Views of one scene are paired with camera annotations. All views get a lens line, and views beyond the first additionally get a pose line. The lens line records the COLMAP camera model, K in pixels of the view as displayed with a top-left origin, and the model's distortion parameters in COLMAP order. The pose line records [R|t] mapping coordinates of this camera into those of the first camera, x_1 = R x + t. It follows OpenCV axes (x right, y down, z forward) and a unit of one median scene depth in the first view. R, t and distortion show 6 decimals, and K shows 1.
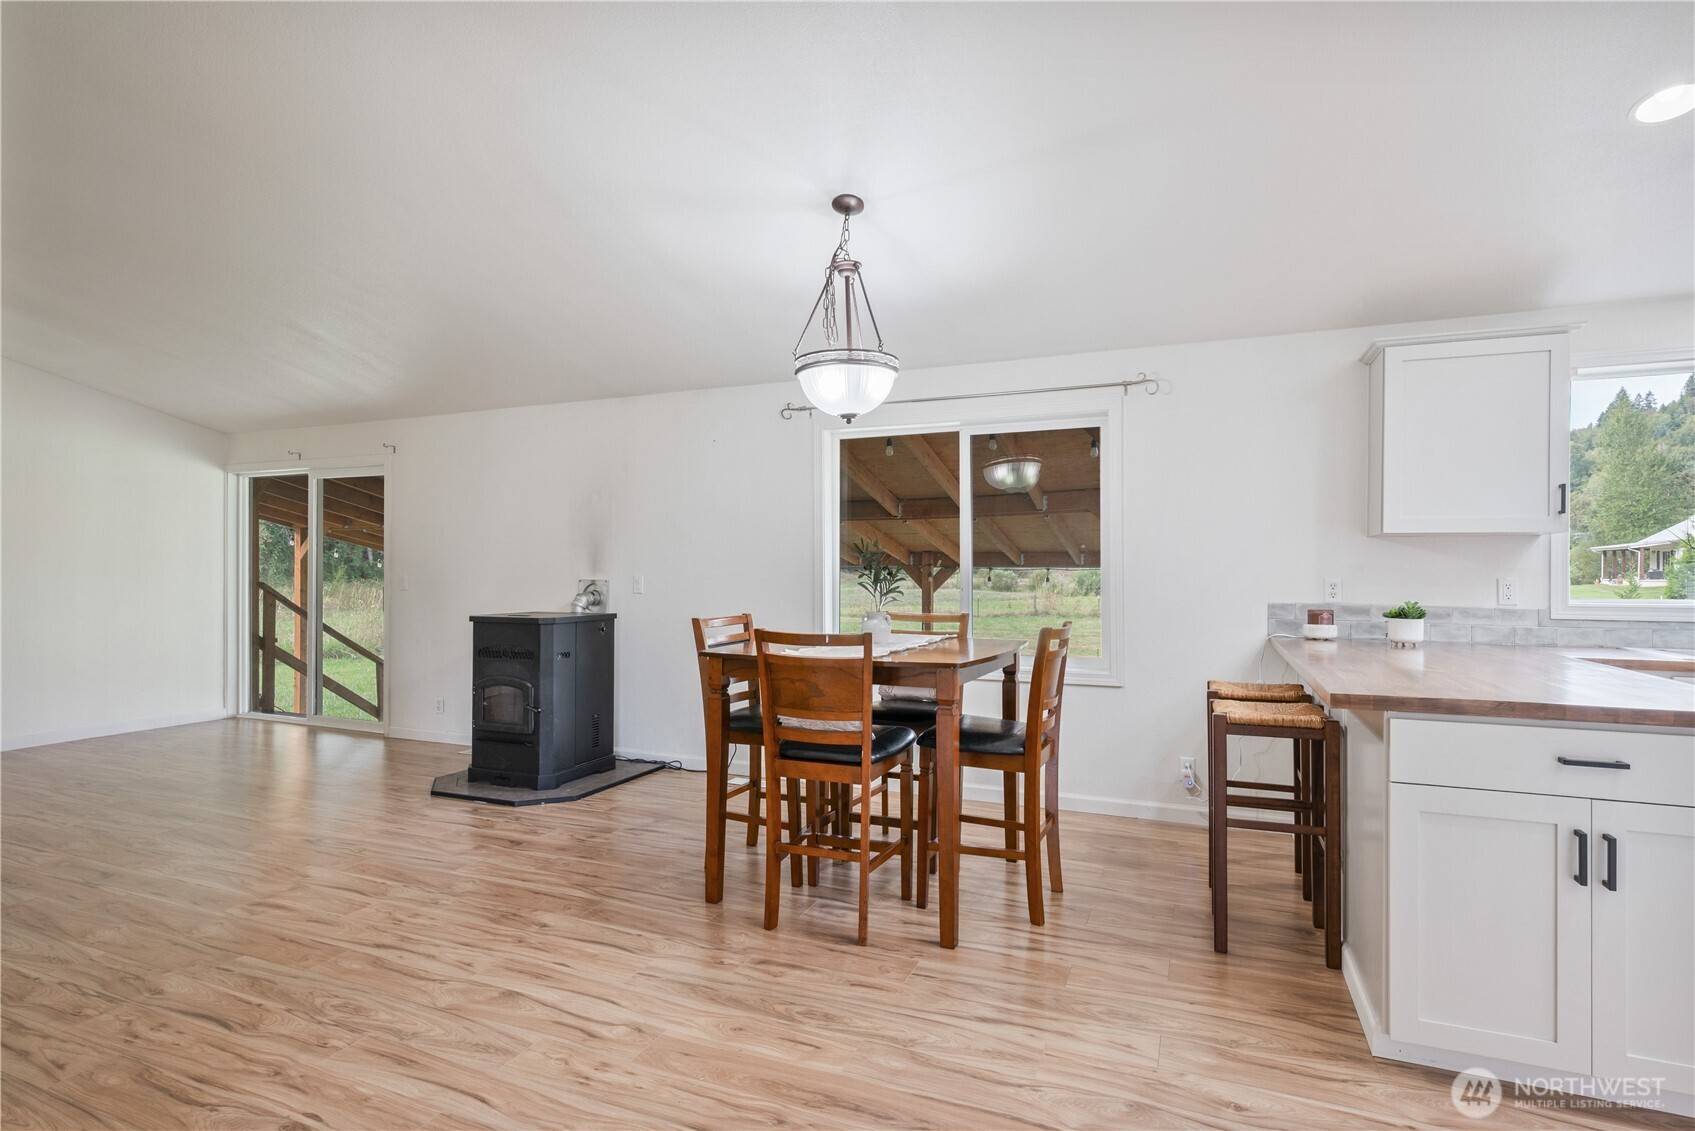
lens RADIAL K [[882.8, 0, 846.1], [0, 882.8, 551.7], [0, 0, 1]] dist [0.004234, 0.002727]
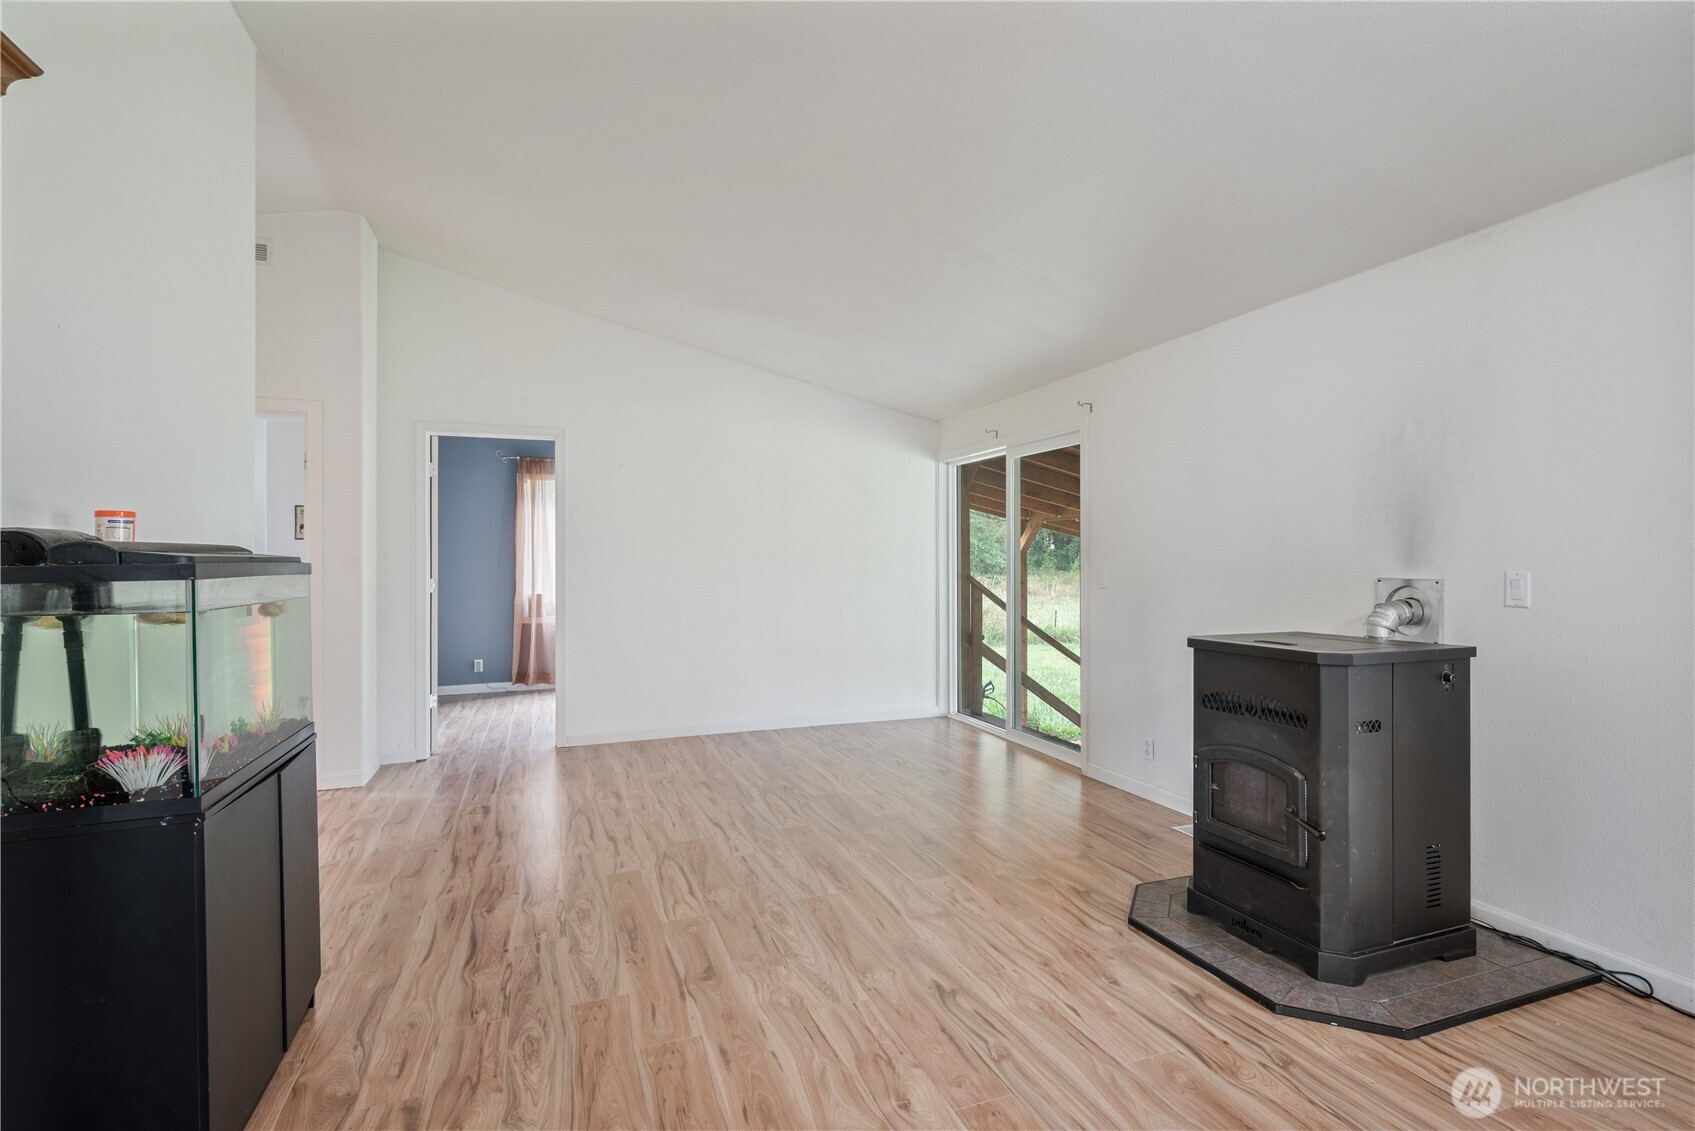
lens RADIAL K [[796.3, 0, 844.3], [0, 796.3, 566.8], [0, 0, 1]] dist [-0.003037, -0.003622]
pose [[0.683930, -0.001865, -0.729545, -0.173825], [0.024618, 0.999486, 0.020524, 0.005320], [0.729132, -0.031997, 0.683625, 0.421111]]
